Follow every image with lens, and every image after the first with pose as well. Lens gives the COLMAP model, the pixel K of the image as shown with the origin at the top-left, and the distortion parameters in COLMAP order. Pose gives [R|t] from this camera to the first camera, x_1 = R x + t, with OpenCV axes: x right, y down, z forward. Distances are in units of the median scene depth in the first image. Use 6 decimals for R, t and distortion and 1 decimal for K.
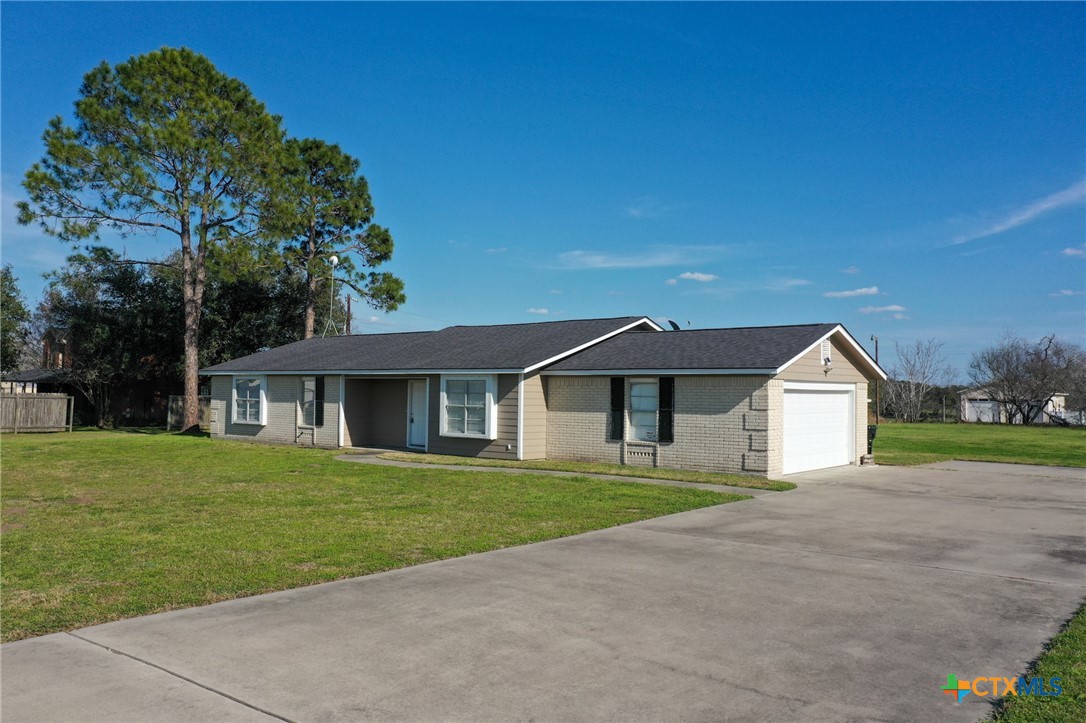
lens RADIAL K [[854.2, 0, 540.7], [0, 854.2, 363.7], [0, 0, 1]] dist [0.012946, 0.005474]
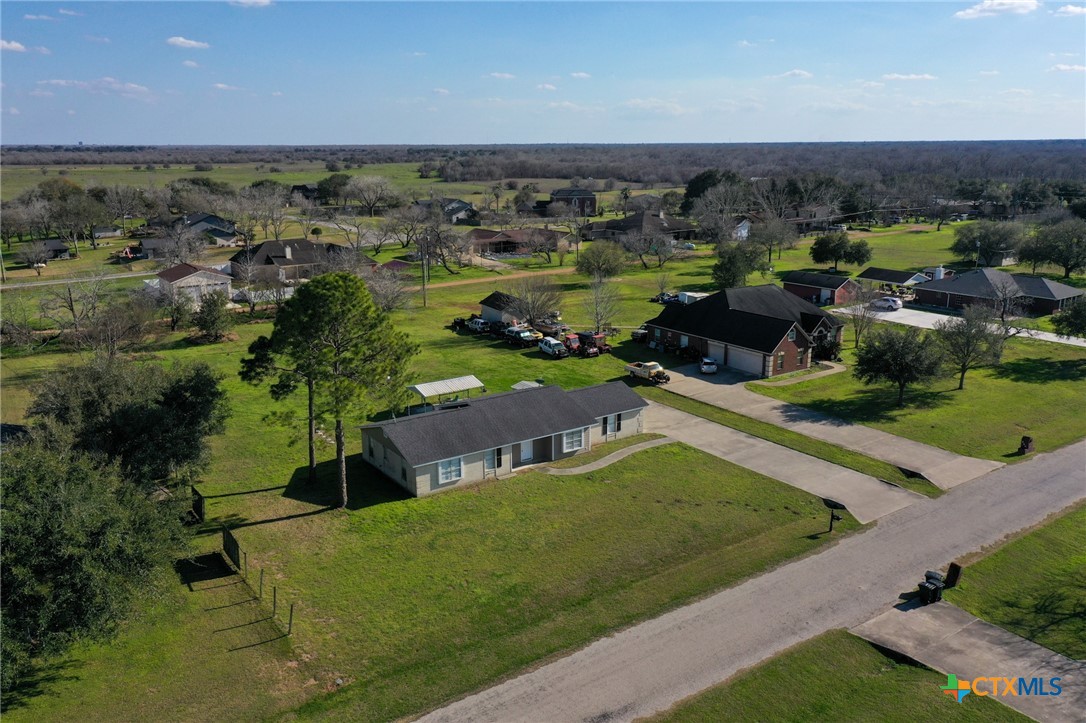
lens RADIAL K [[854.2, 0, 540.7], [0, 854.2, 363.7], [0, 0, 1]] dist [0.012946, 0.005474]
pose [[0.271492, -0.254110, 0.928289, -2.621794], [-0.027470, 0.962076, 0.271394, -0.935277], [-0.962049, -0.099182, 0.254216, 0.413065]]
